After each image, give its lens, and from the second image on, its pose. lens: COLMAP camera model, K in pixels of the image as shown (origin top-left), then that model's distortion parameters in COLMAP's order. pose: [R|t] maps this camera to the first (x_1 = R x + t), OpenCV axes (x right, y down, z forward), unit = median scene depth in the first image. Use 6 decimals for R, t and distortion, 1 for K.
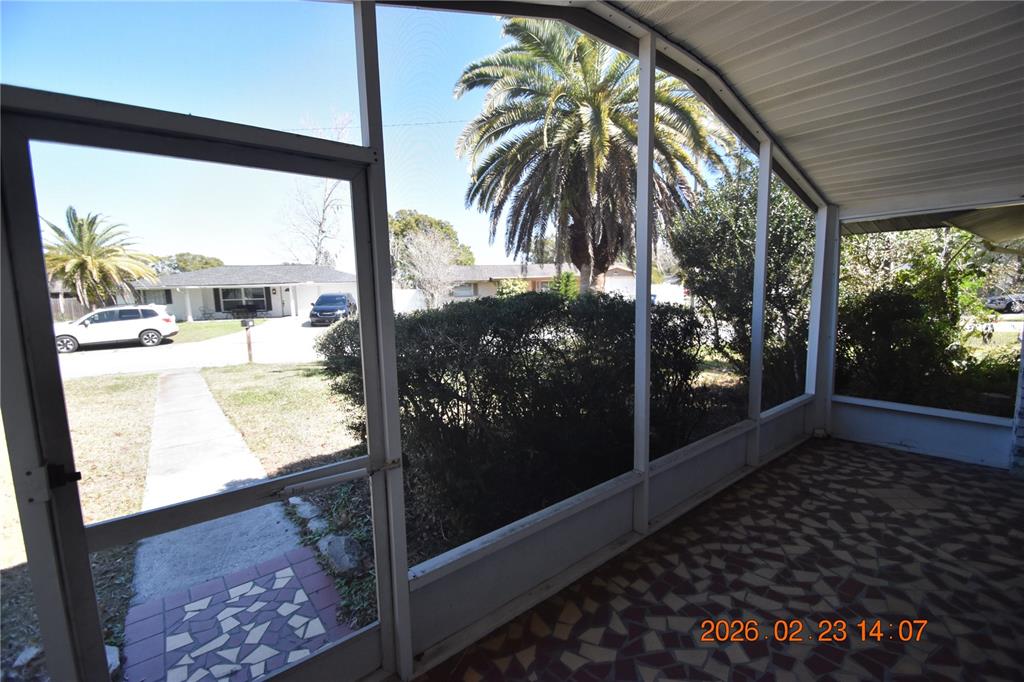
lens RADIAL K [[449.0, 0, 510.5], [0, 449.0, 347.0], [0, 0, 1]] dist [0.016681, -0.016329]
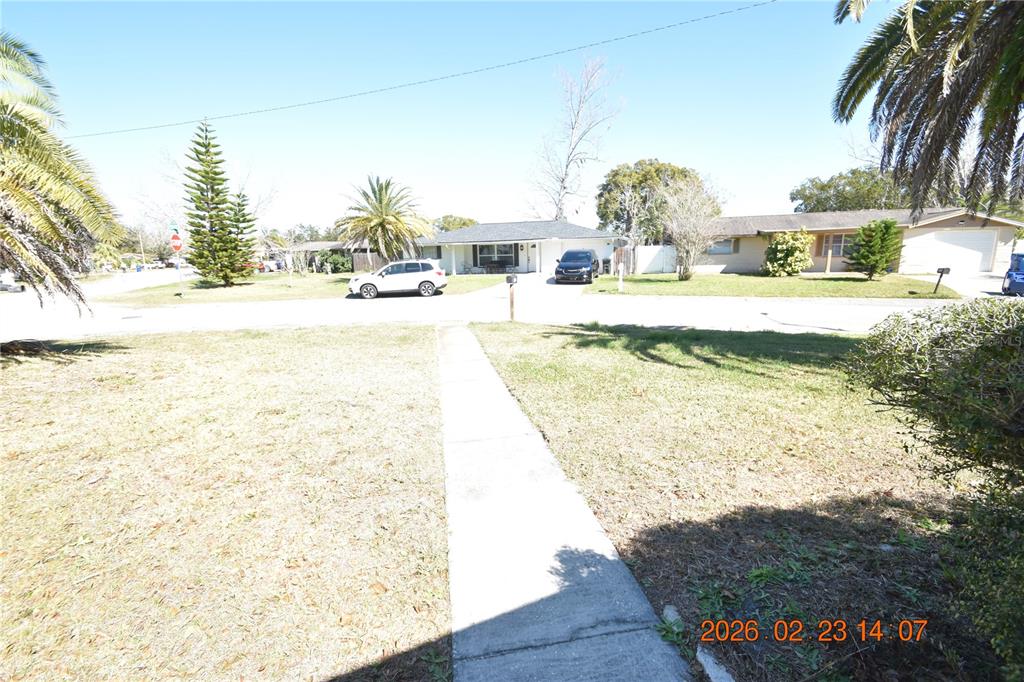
lens RADIAL K [[449.0, 0, 510.5], [0, 449.0, 347.0], [0, 0, 1]] dist [0.016681, -0.016329]
pose [[0.885939, 0.100835, -0.452709, -0.081601], [-0.059157, 0.992675, 0.105338, -0.006356], [0.460014, -0.066542, 0.885415, 0.083866]]
